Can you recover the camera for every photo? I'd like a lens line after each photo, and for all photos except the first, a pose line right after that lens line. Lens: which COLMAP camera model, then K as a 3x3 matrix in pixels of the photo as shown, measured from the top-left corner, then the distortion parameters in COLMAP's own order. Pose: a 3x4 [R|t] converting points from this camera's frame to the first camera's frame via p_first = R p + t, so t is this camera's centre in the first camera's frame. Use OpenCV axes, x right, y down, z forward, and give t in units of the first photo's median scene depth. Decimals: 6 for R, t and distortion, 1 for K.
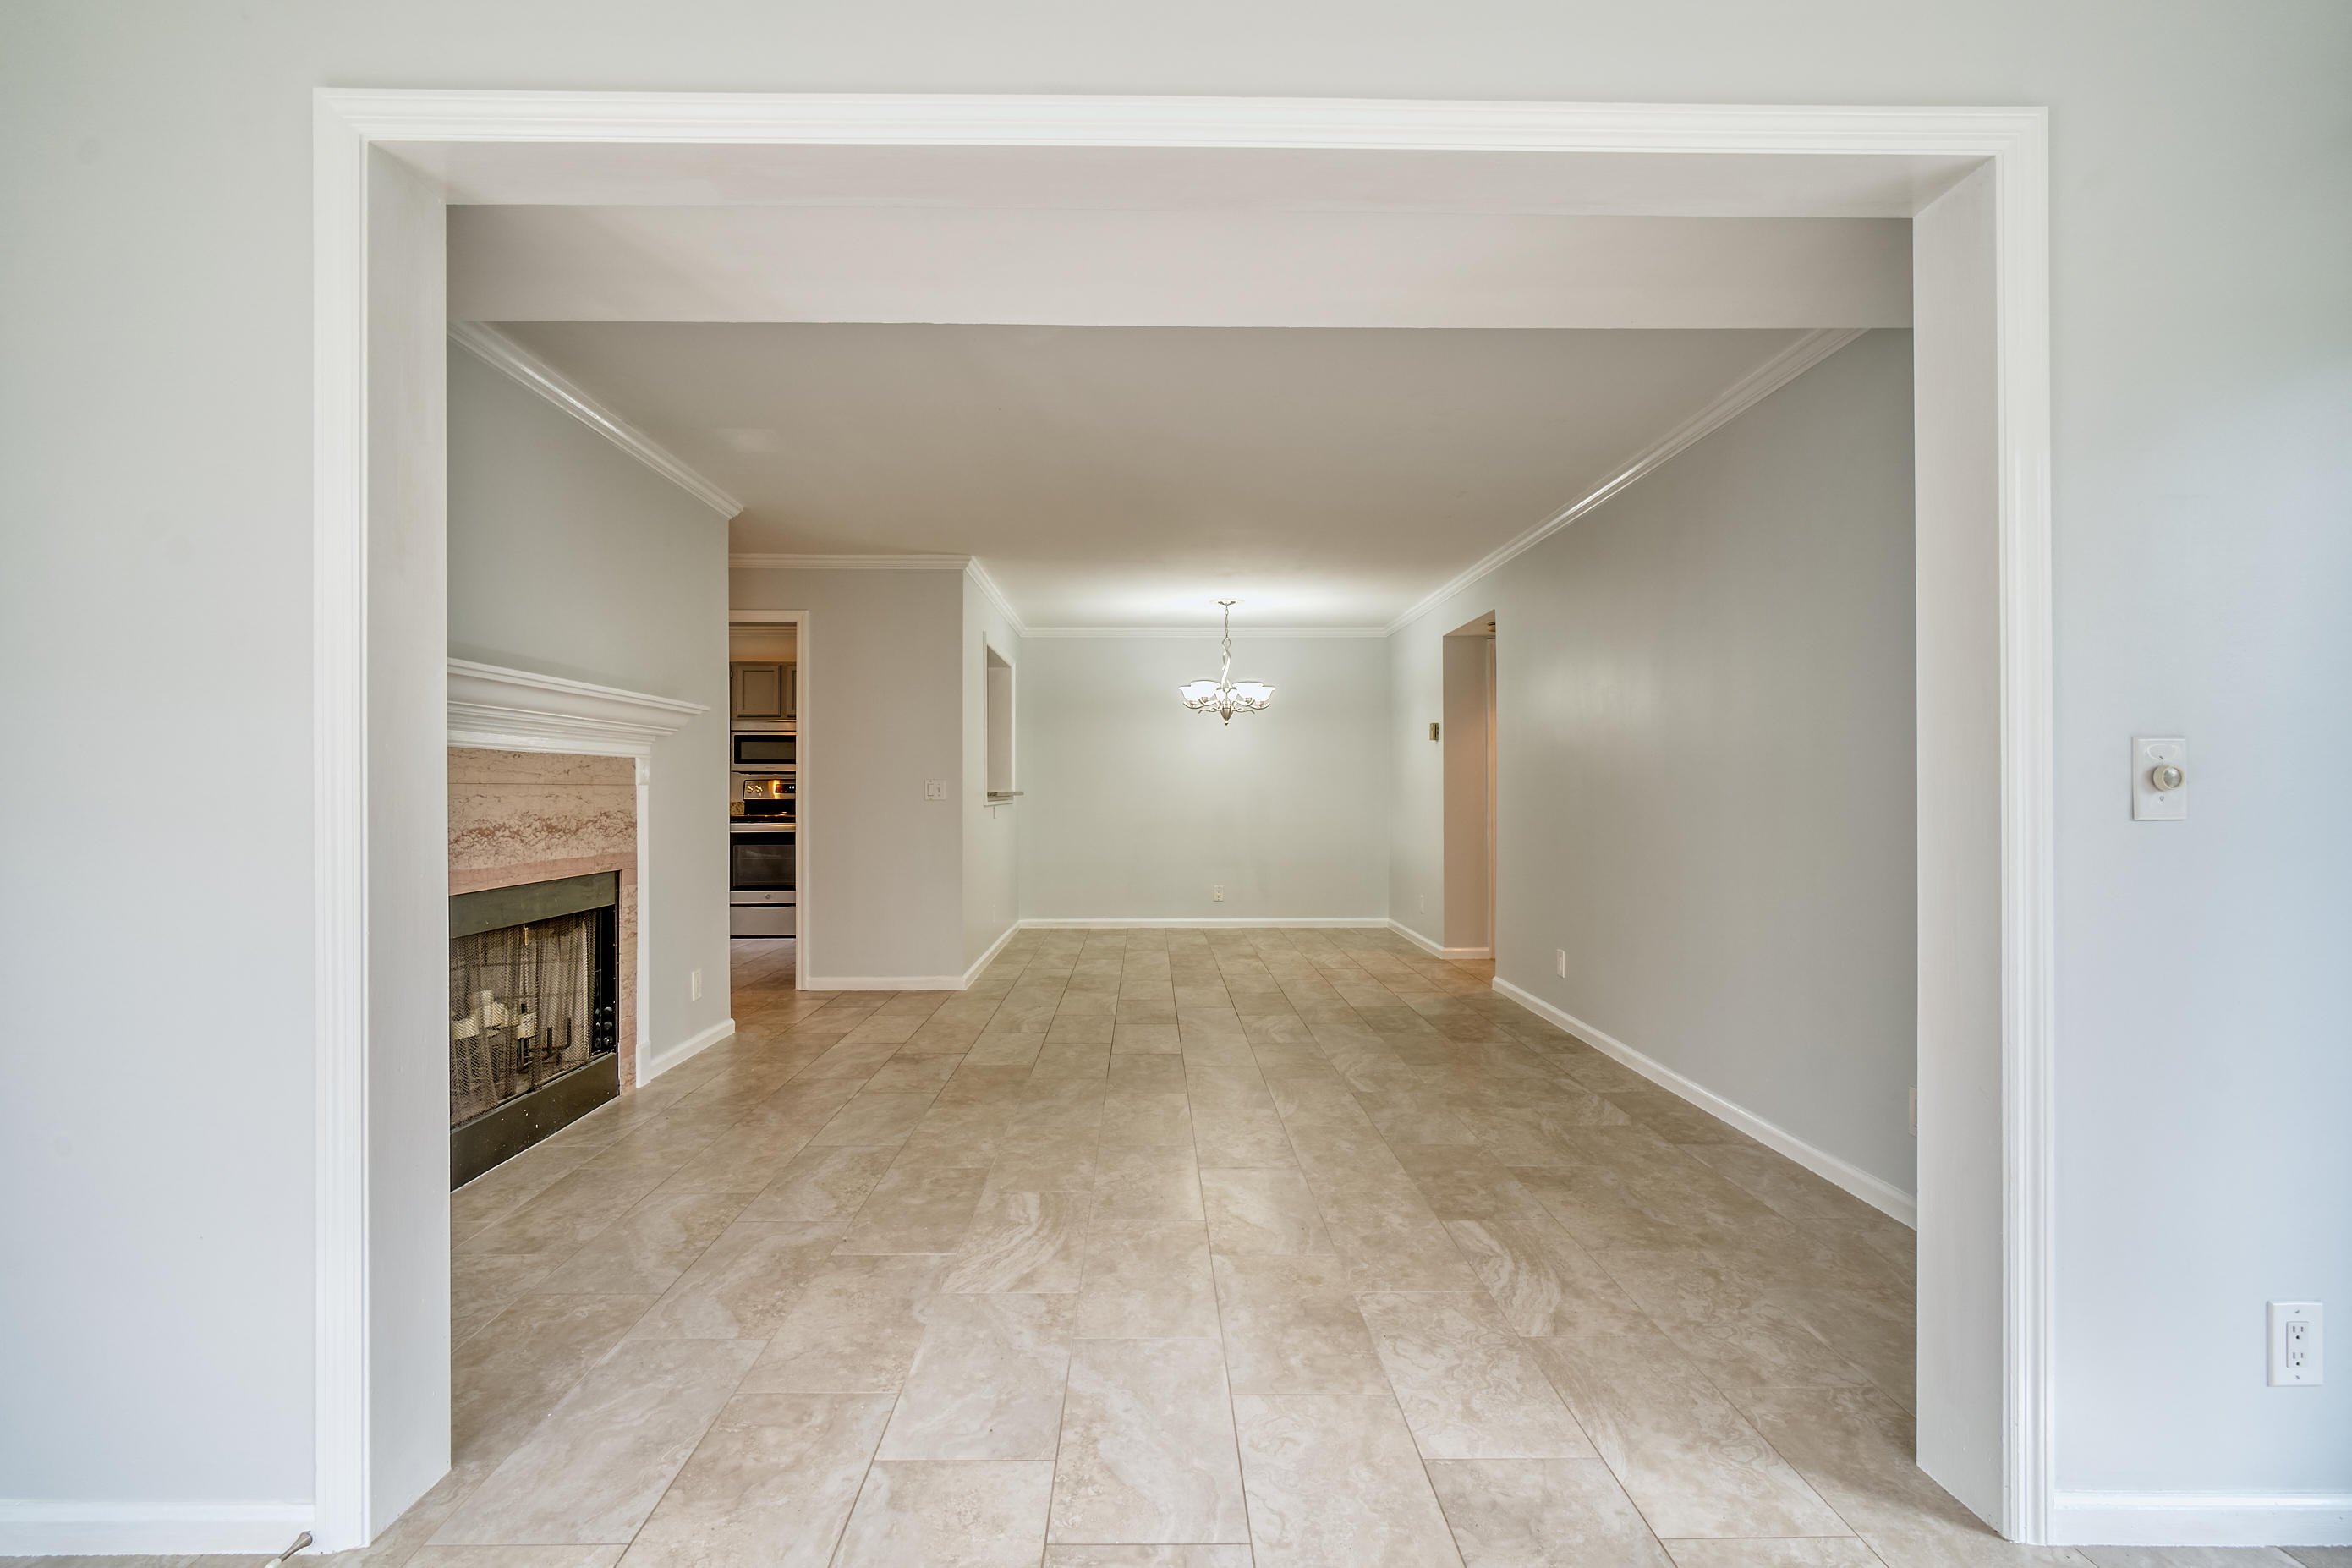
lens RADIAL K [[1094.7, 0, 1165.8], [0, 1094.7, 782.4], [0, 0, 1]] dist [-0.007296, 0.001339]
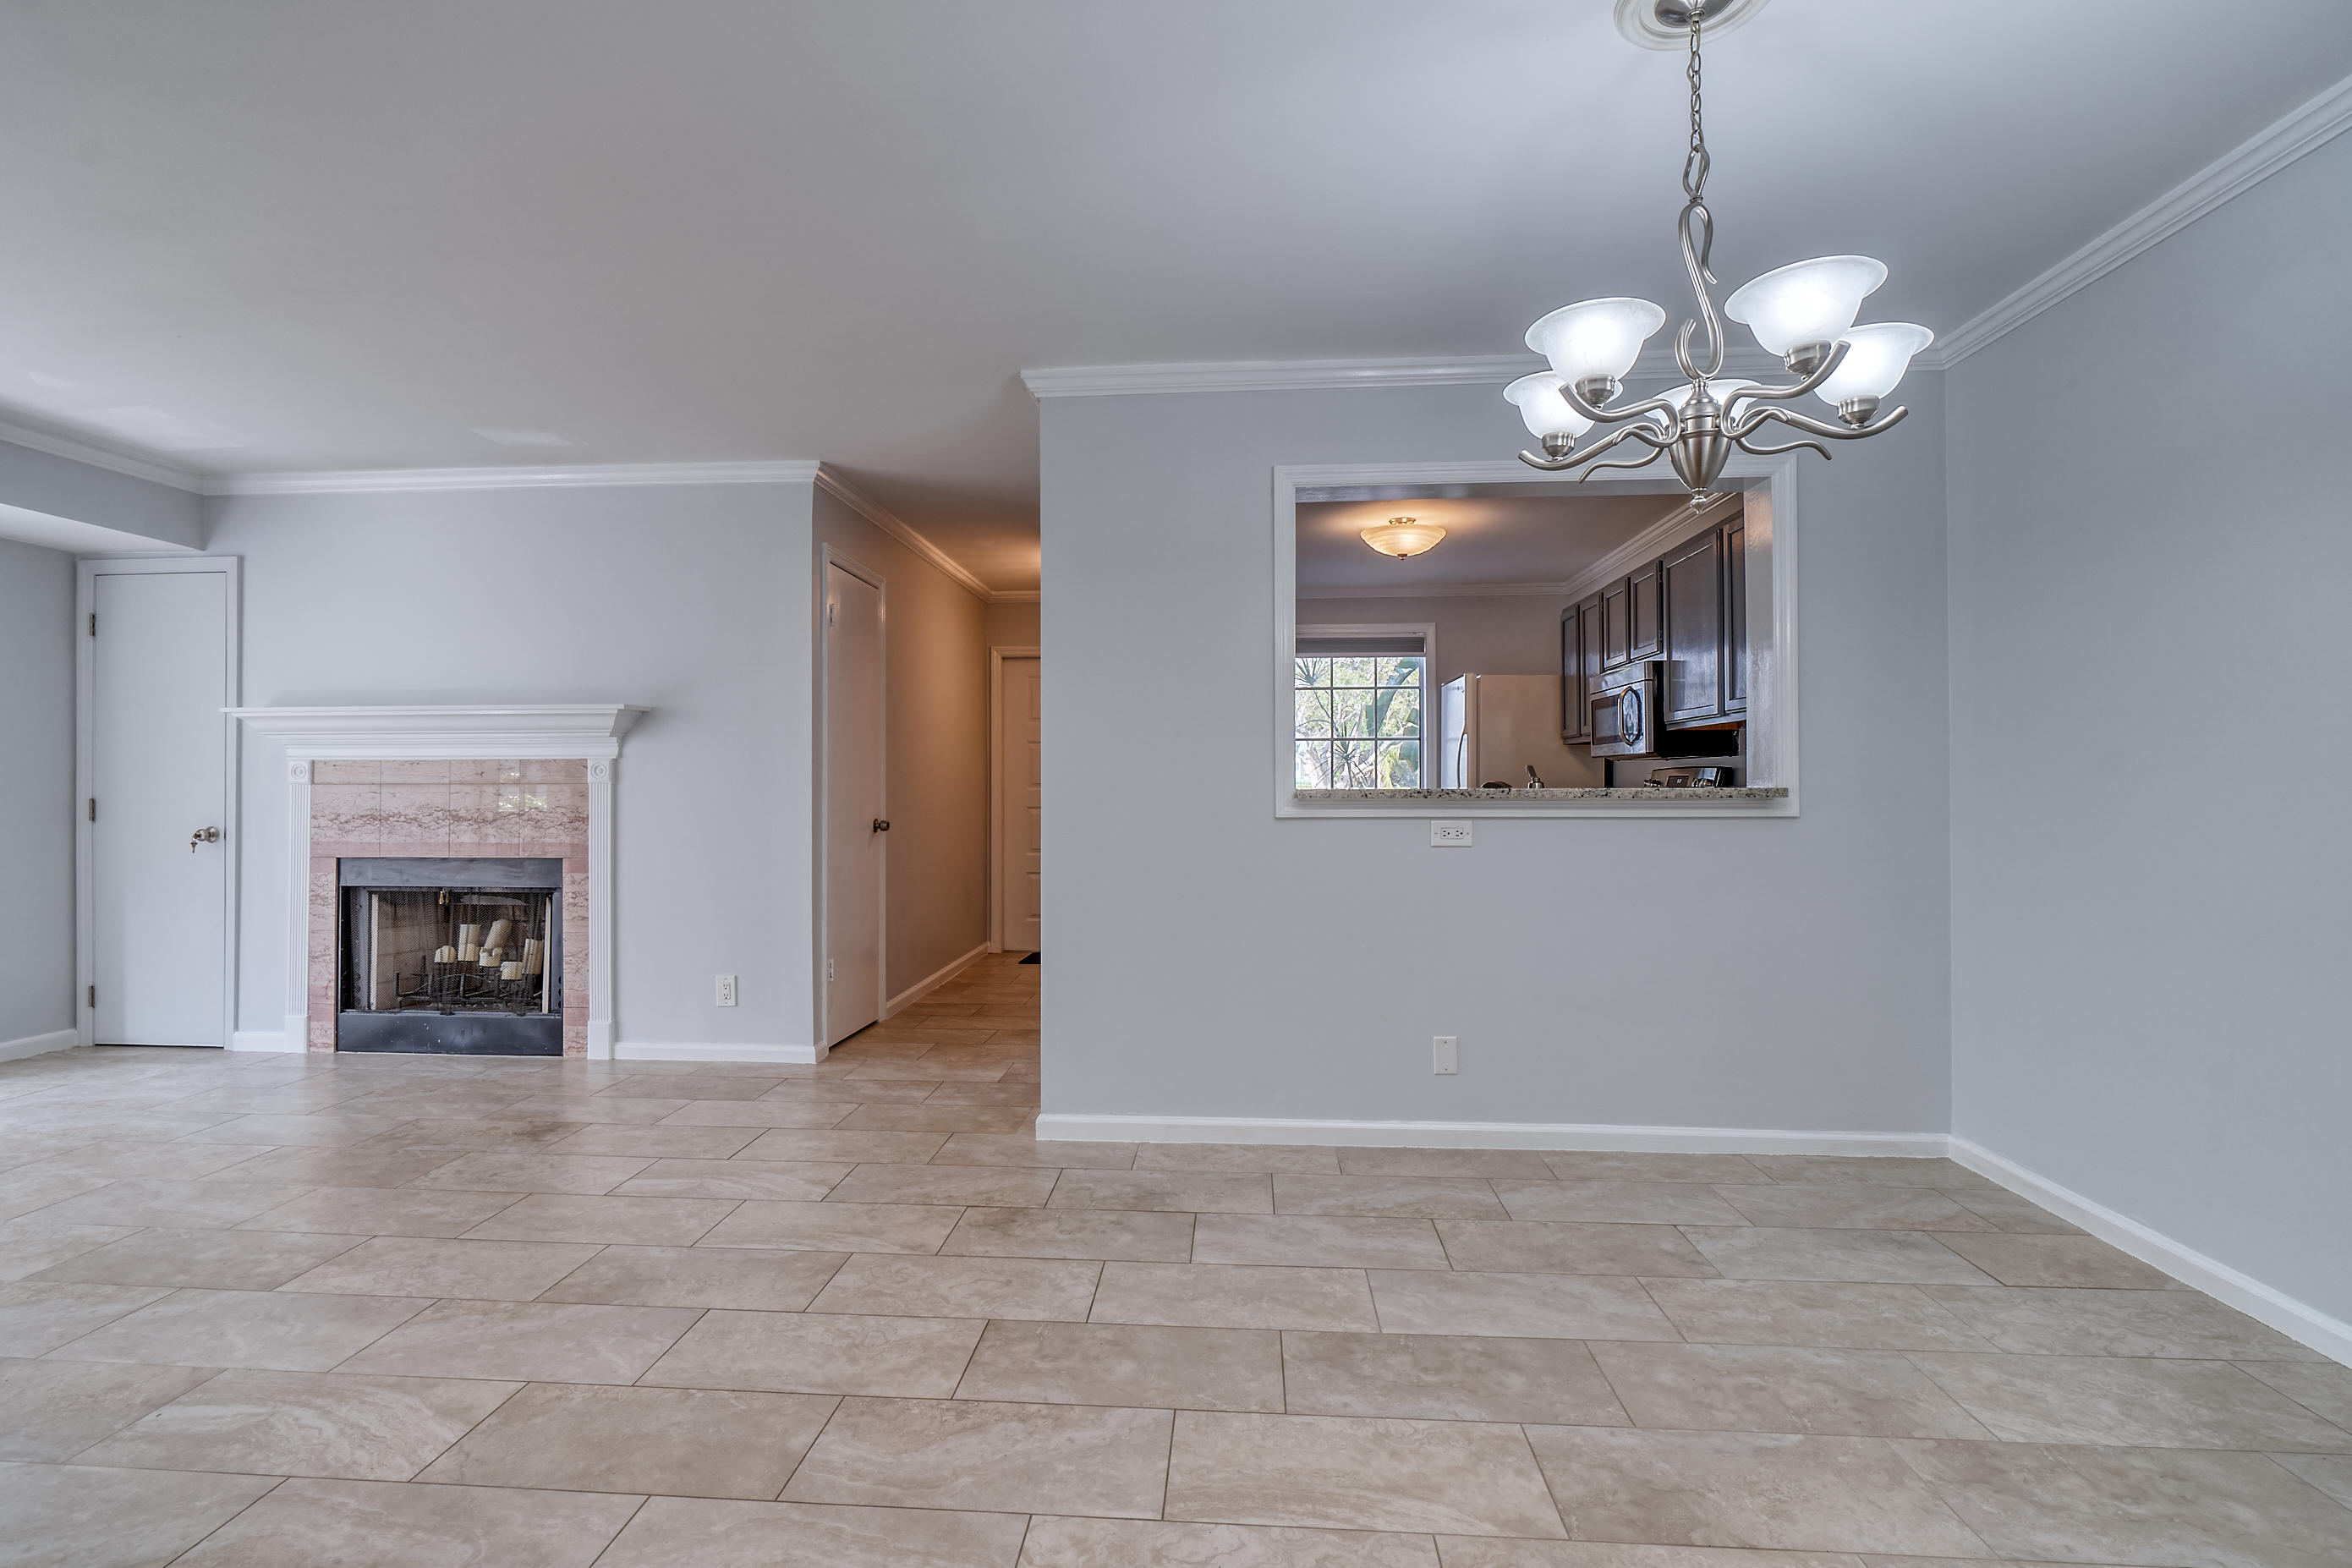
lens RADIAL K [[1094.7, 0, 1165.8], [0, 1094.7, 782.4], [0, 0, 1]] dist [-0.007296, 0.001339]
pose [[-0.084498, -0.006135, -0.996405, 0.315798], [0.008656, 0.999939, -0.006891, 0.007792], [0.996386, -0.009207, -0.084439, 0.933863]]
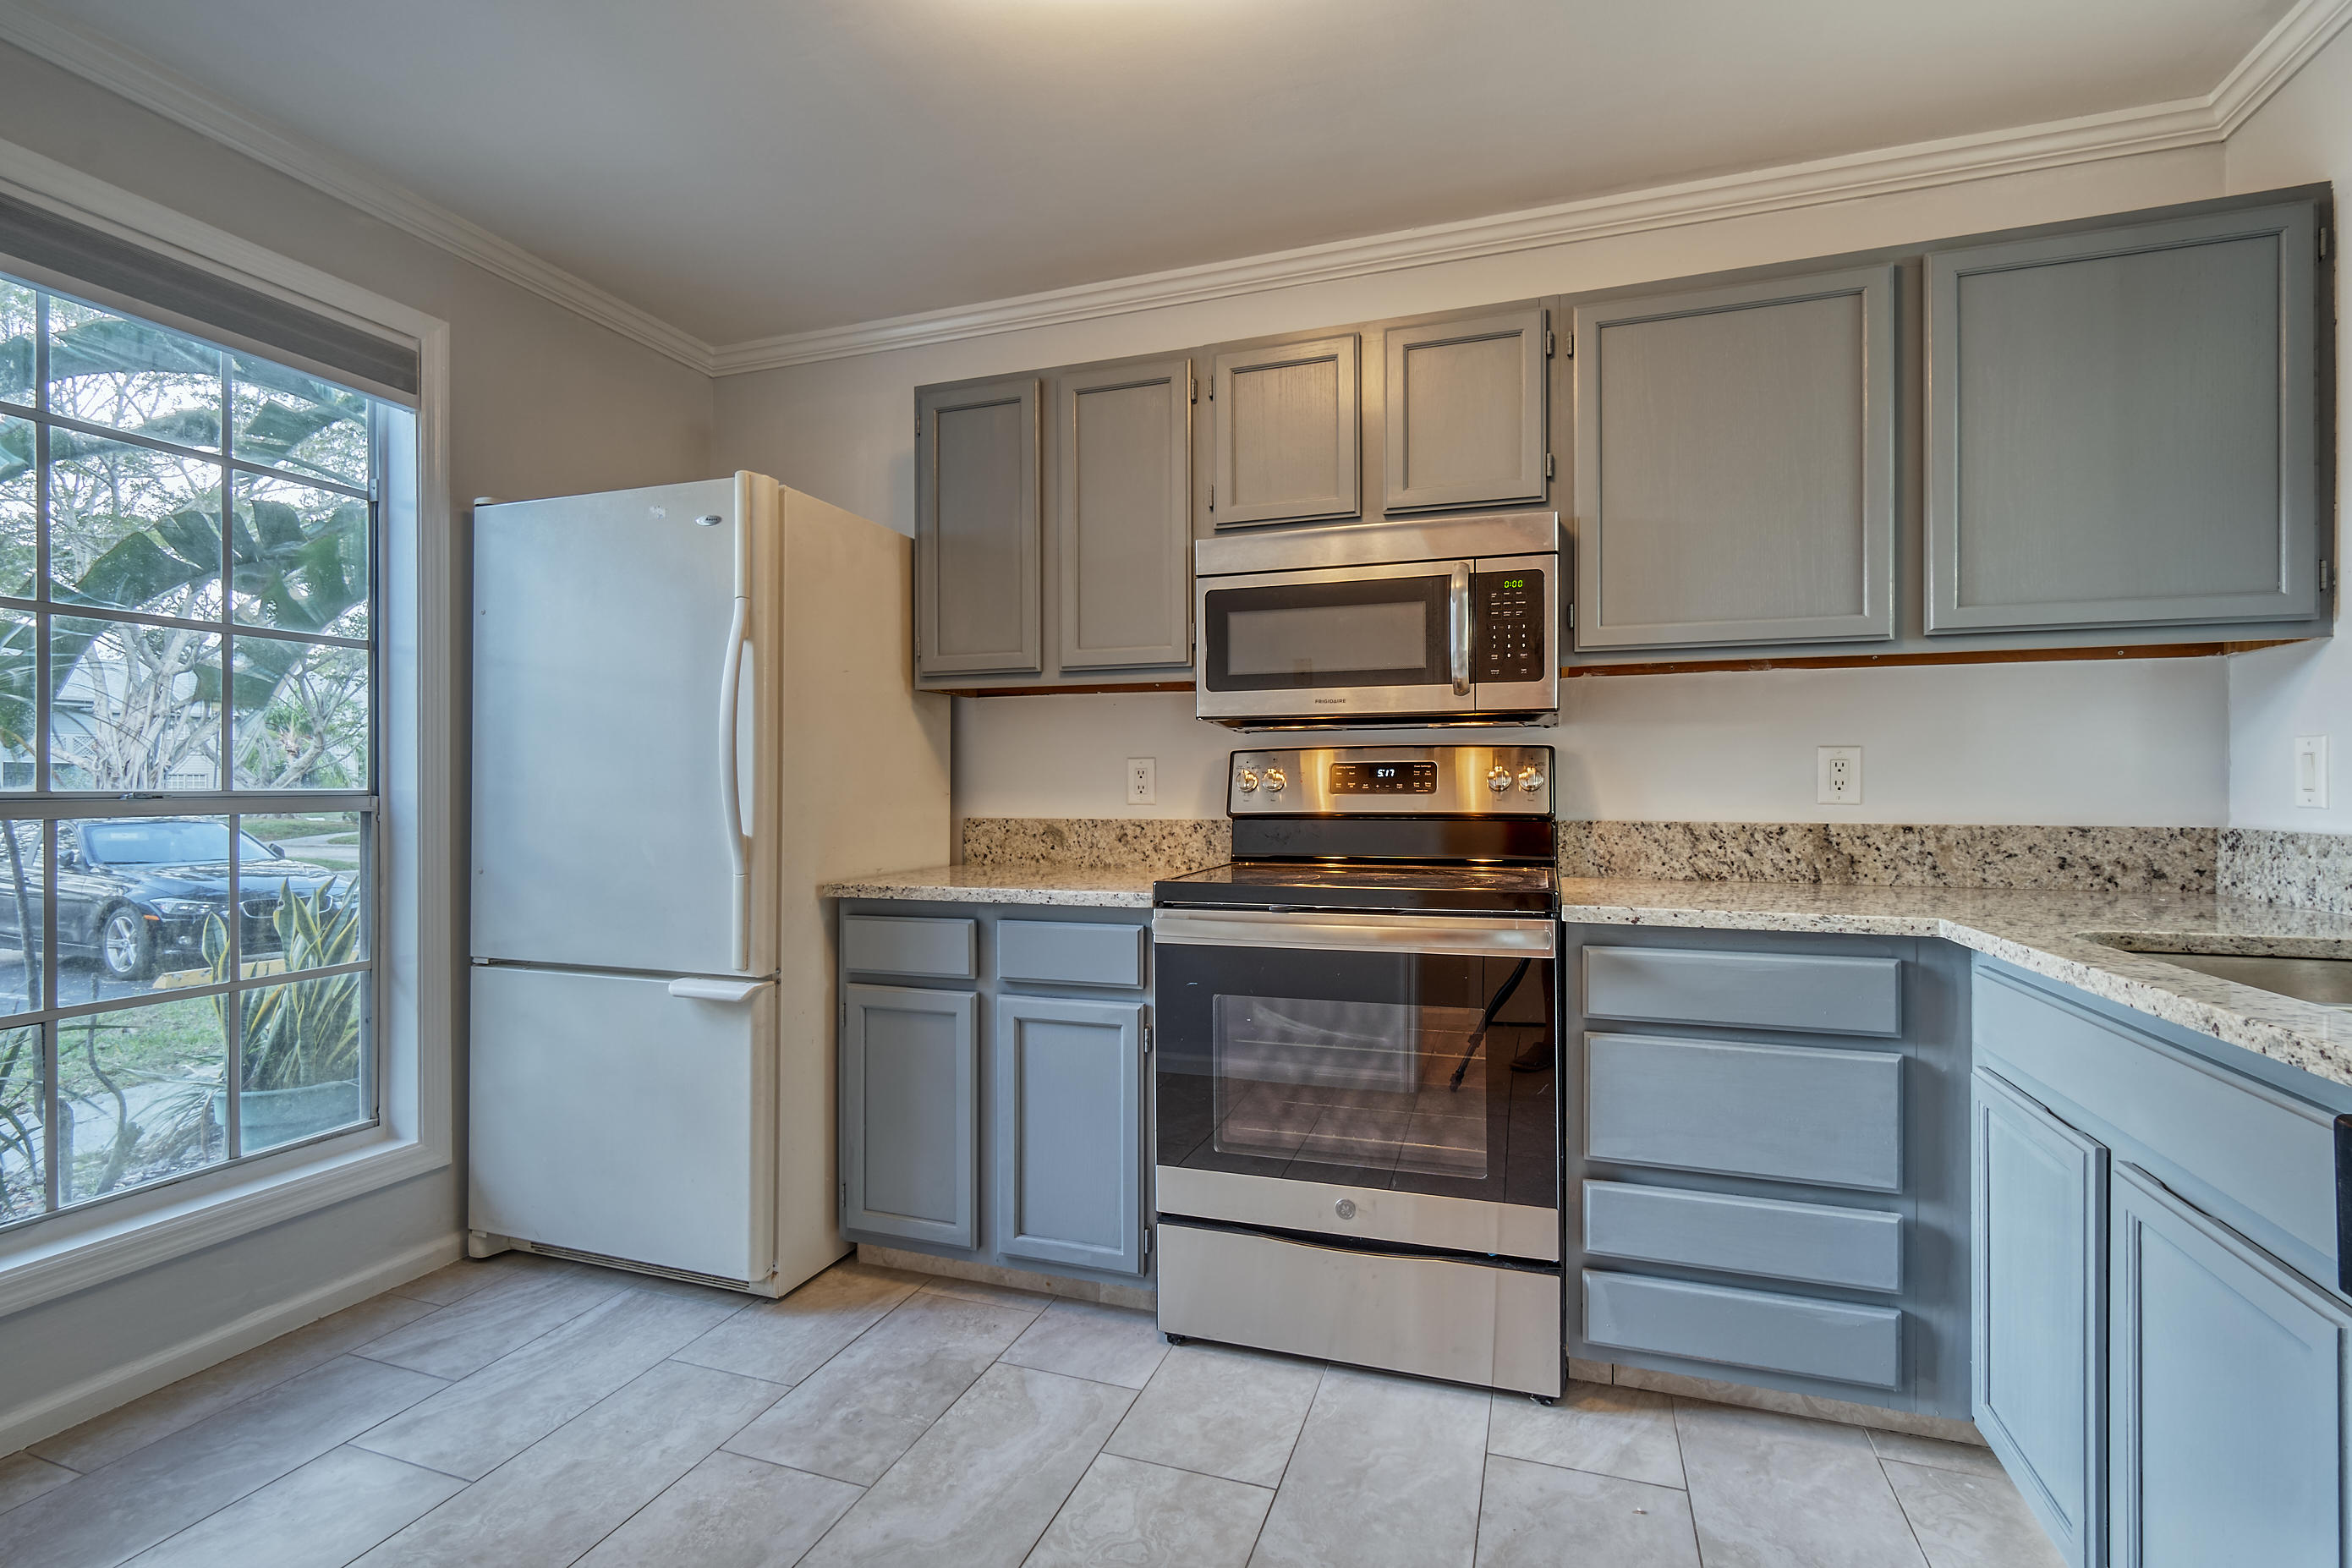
lens RADIAL K [[1094.7, 0, 1165.8], [0, 1094.7, 782.4], [0, 0, 1]] dist [-0.007296, 0.001339]
pose [[0.937452, -0.002120, -0.348108, -0.353672], [0.004728, 0.999967, 0.006644, 0.005947], [0.348082, -0.007875, 0.937431, 0.843285]]
